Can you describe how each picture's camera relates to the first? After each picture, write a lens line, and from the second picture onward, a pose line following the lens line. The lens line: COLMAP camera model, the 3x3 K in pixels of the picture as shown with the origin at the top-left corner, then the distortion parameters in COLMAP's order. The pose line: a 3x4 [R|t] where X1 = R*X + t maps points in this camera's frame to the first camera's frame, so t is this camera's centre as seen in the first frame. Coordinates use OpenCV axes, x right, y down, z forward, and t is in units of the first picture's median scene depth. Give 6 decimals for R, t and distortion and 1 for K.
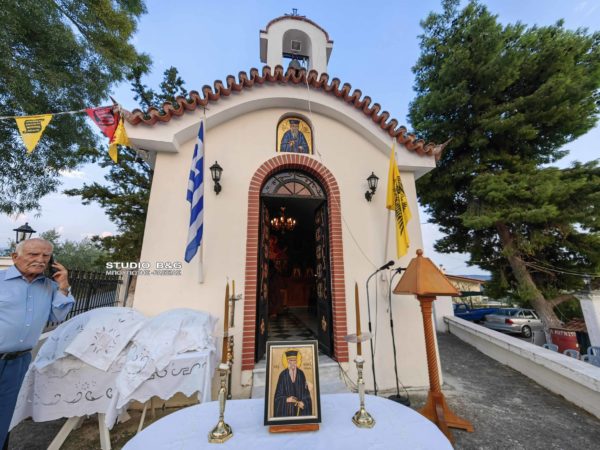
lens RADIAL K [[229.7, 0, 298.7], [0, 229.7, 226.5], [0, 0, 1]] dist [0.001845, 0.001053]
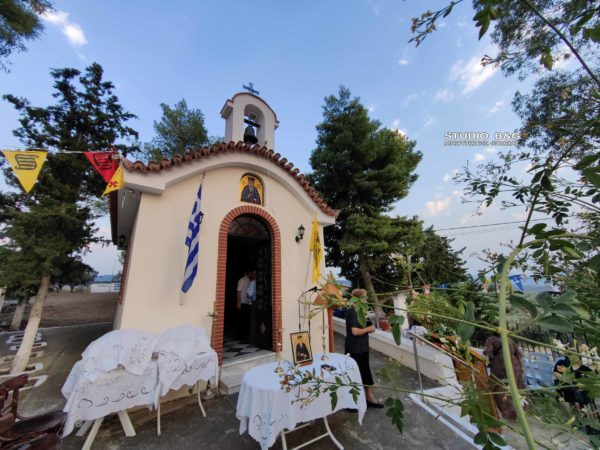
lens RADIAL K [[229.7, 0, 296.1], [0, 229.7, 229.1], [0, 0, 1]] dist [0.001845, 0.001053]
pose [[0.893213, 0.088565, 0.440825, -0.371934], [-0.081543, 0.996059, -0.034890, -0.145907], [-0.442178, -0.004782, 0.896914, -0.342368]]
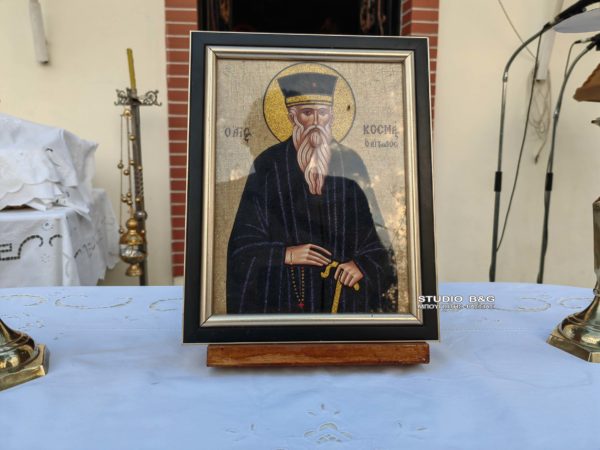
lens RADIAL K [[470.8, 0, 299.9], [0, 470.8, 228.6], [0, 0, 1]] dist [0.040815, -0.051892]
pose [[0.999757, 0.021488, -0.004910, -0.010691], [-0.018182, 0.929866, 0.367450, 0.165169], [0.012461, -0.367271, 0.930030, 0.171711]]
